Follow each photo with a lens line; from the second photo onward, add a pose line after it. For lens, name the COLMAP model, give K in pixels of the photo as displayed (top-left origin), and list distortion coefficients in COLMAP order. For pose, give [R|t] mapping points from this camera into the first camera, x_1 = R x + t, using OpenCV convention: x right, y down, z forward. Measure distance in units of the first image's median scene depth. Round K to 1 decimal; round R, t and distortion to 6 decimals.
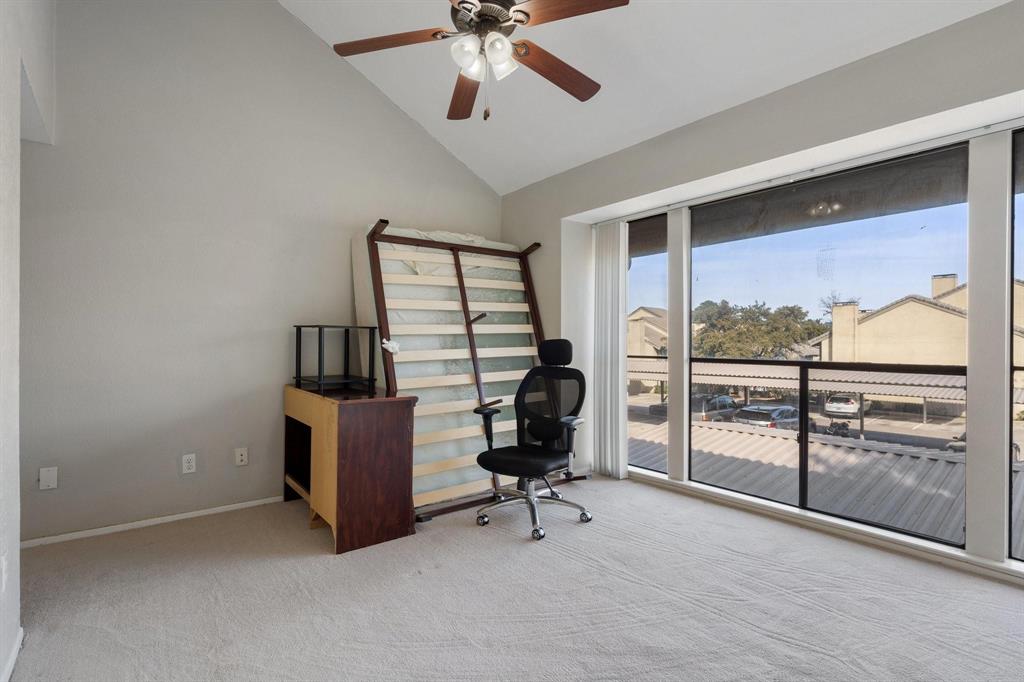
lens RADIAL K [[482.0, 0, 506.4], [0, 482.0, 342.9], [0, 0, 1]] dist [-0.002305, 0.002078]
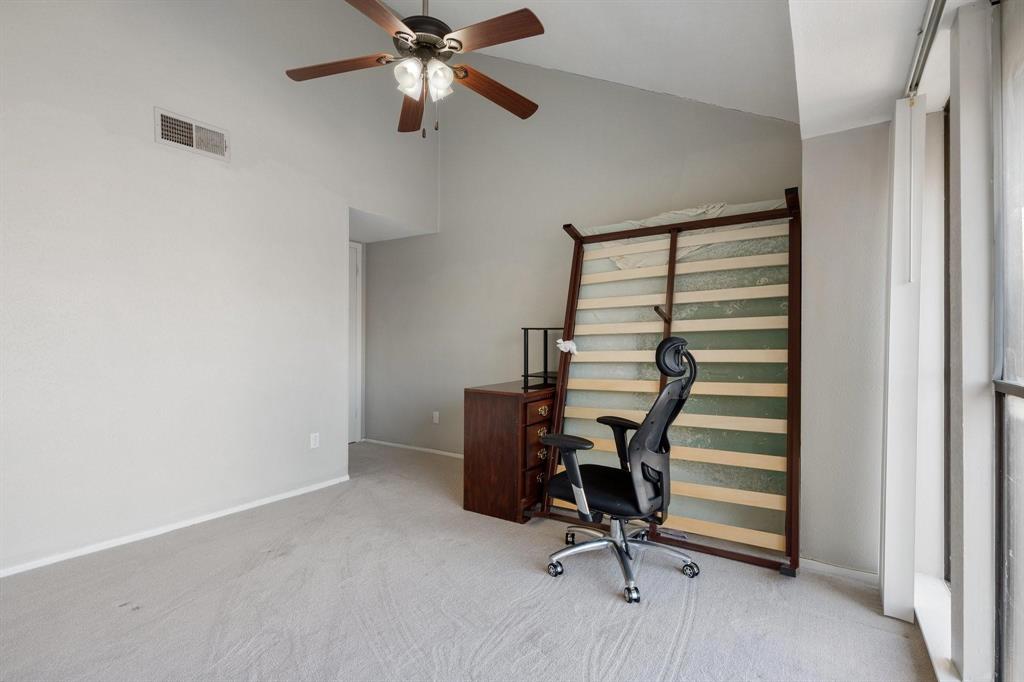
lens RADIAL K [[482.0, 0, 505.0], [0, 482.0, 341.6], [0, 0, 1]] dist [-0.002305, 0.002078]
pose [[0.315709, -0.000770, -0.948856, 0.665381], [-0.000789, 0.999999, -0.001074, -0.001905], [0.948856, 0.001087, 0.315708, 0.524072]]
